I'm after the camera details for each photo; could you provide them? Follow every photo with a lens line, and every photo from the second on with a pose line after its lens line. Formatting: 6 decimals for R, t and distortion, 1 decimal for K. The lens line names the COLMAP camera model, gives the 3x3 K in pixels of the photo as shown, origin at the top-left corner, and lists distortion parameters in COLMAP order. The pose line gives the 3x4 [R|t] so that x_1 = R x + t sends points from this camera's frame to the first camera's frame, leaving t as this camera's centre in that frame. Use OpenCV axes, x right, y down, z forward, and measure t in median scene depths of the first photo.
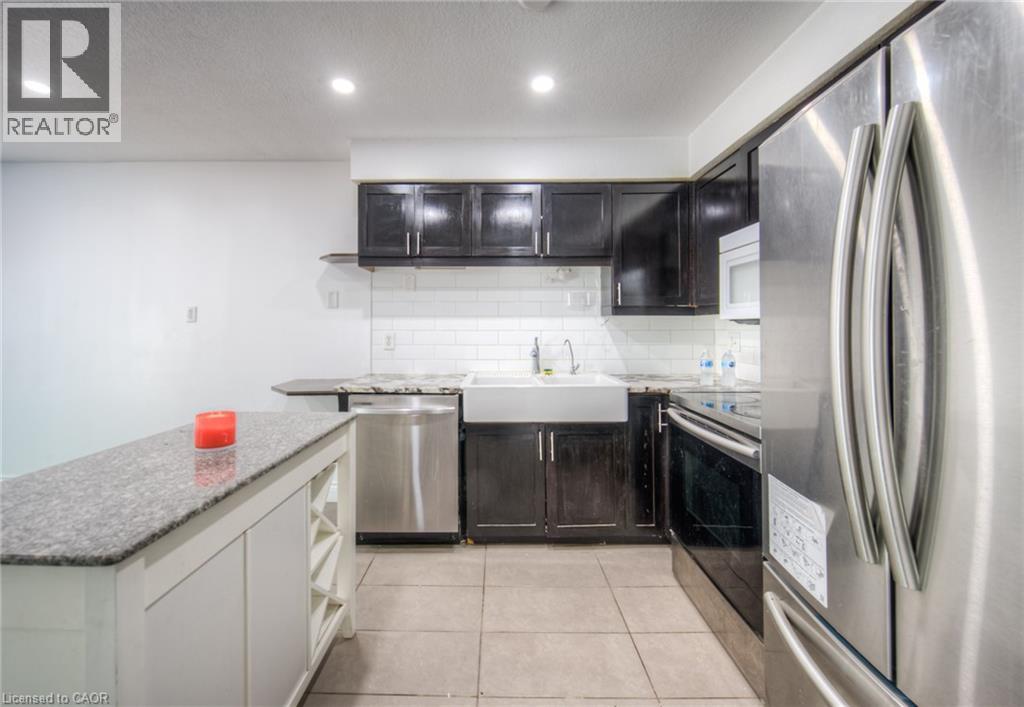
lens RADIAL K [[432.1, 0, 493.1], [0, 432.1, 327.3], [0, 0, 1]] dist [0.004525, 0.000144]
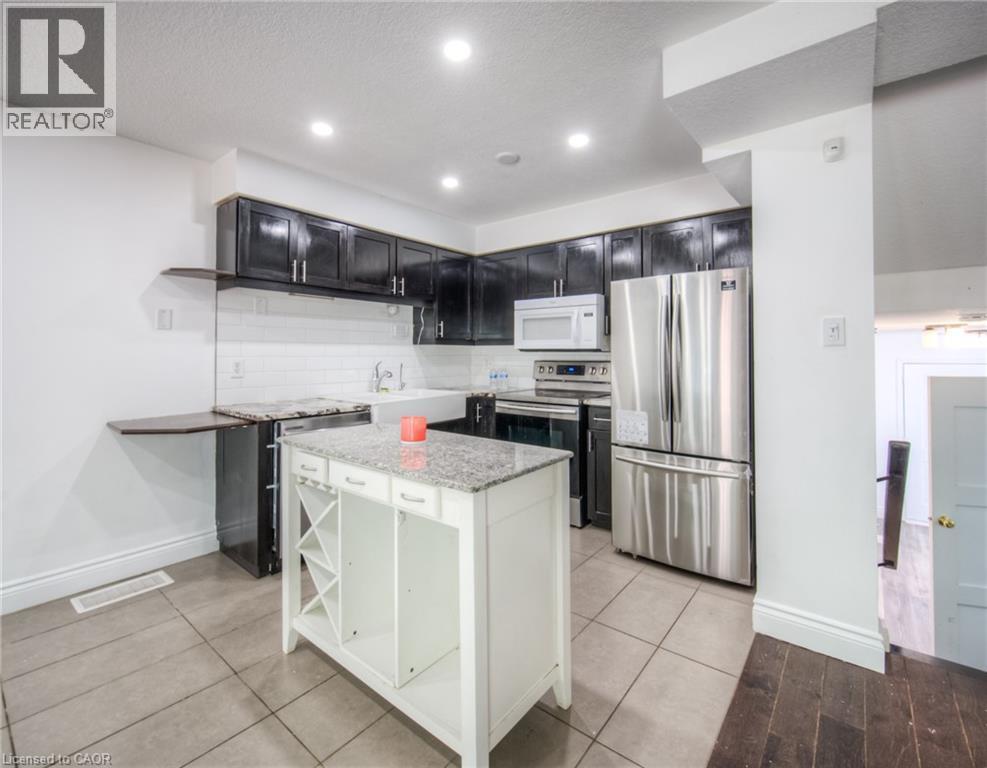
lens RADIAL K [[454.0, 0, 489.1], [0, 454.0, 349.9], [0, 0, 1]] dist [-0.000983, -0.000343]
pose [[0.619383, 0.006389, 0.785063, -0.739829], [-0.002086, 0.999977, -0.006492, -0.001604], [-0.785086, 0.002384, 0.619382, -0.019170]]
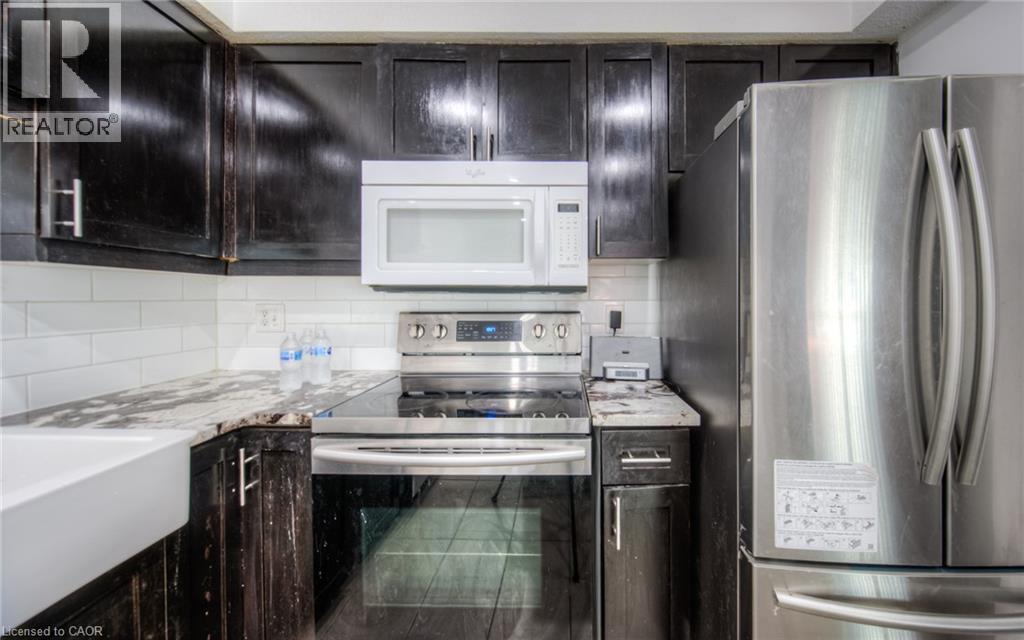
lens RADIAL K [[385.7, 0, 553.2], [0, 385.7, 299.1], [0, 0, 1]] dist [-0.001992, -0.000276]
pose [[-0.006382, -0.001535, 0.999978, -0.053420], [-0.003883, 0.999991, 0.001510, 0.002048], [-0.999972, -0.003873, -0.006388, 0.562752]]
